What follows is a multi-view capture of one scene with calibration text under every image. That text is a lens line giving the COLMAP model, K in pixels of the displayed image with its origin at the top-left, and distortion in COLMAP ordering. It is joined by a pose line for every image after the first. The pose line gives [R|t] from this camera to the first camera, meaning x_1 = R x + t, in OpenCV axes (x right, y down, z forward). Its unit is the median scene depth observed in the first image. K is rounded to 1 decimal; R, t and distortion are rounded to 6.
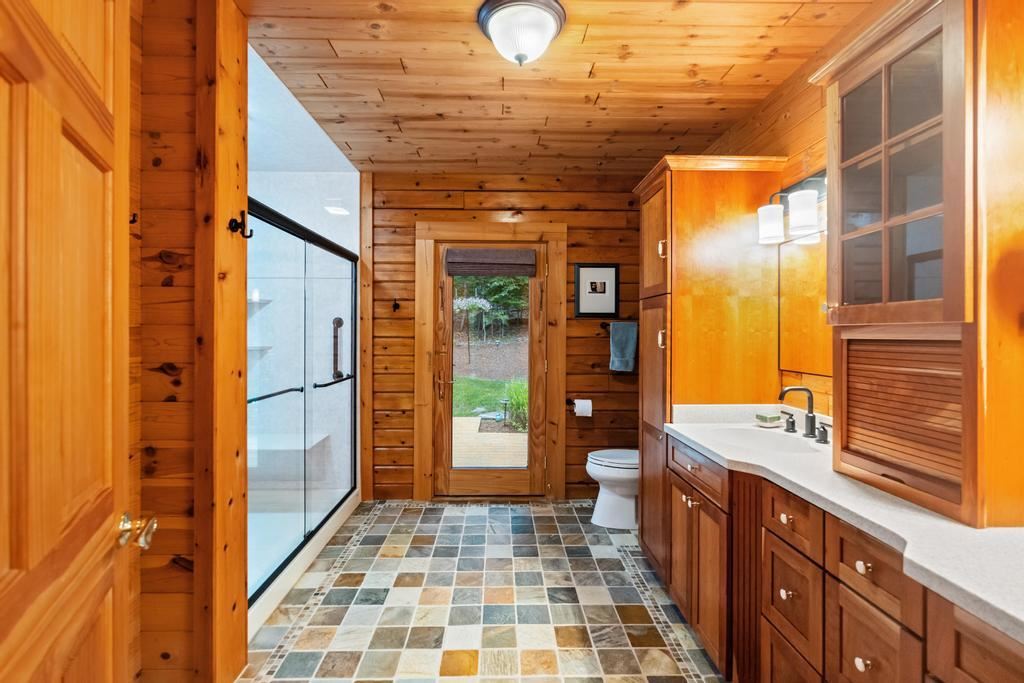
lens RADIAL K [[469.7, 0, 509.7], [0, 469.7, 333.4], [0, 0, 1]] dist [-0.002054, 0.000428]
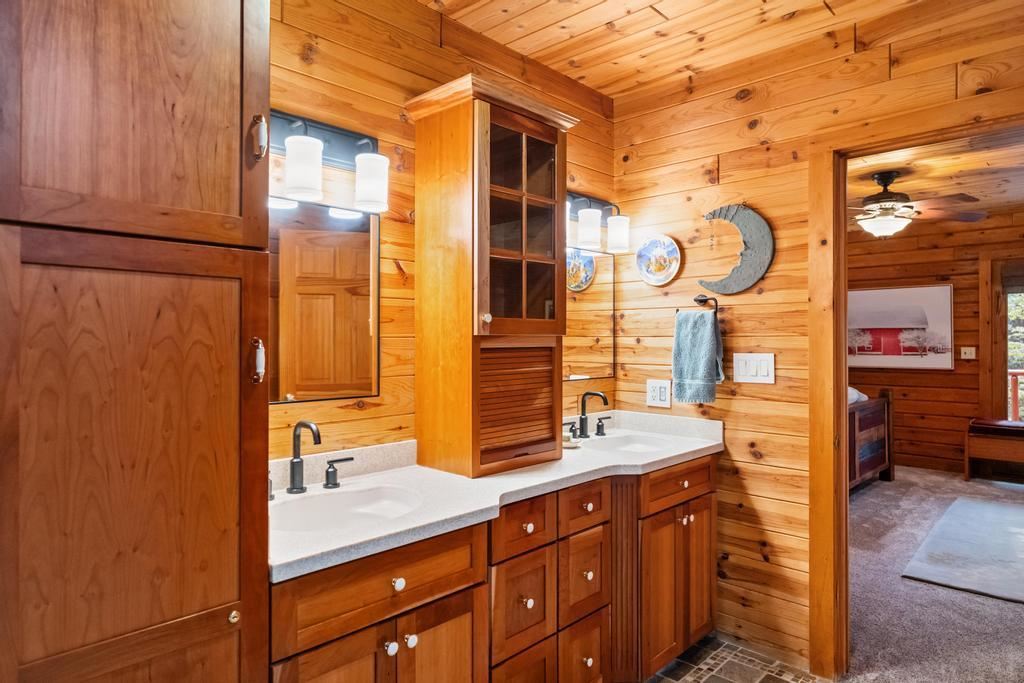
lens RADIAL K [[623.2, 0, 512.7], [0, 623.2, 347.5], [0, 0, 1]] dist [0.002231, 0.000072]
pose [[-0.713527, -0.014953, 0.700468, -0.203856], [-0.003256, 0.999832, 0.018026, -0.009531], [-0.700620, 0.010581, -0.713456, 1.277299]]
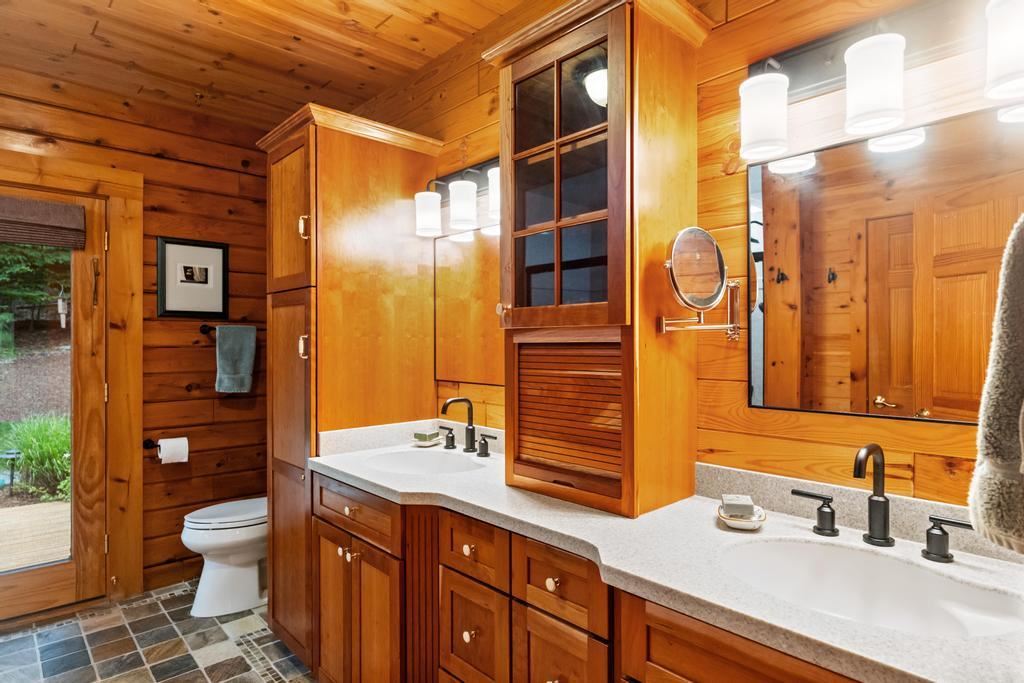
lens RADIAL K [[566.9, 0, 506.7], [0, 566.9, 345.4], [0, 0, 1]] dist [-0.005986, 0.003628]
pose [[0.751492, -0.007572, 0.659698, -0.032054], [0.004776, 0.999970, 0.006036, 0.006192], [-0.659724, -0.001385, 0.751506, 0.105209]]
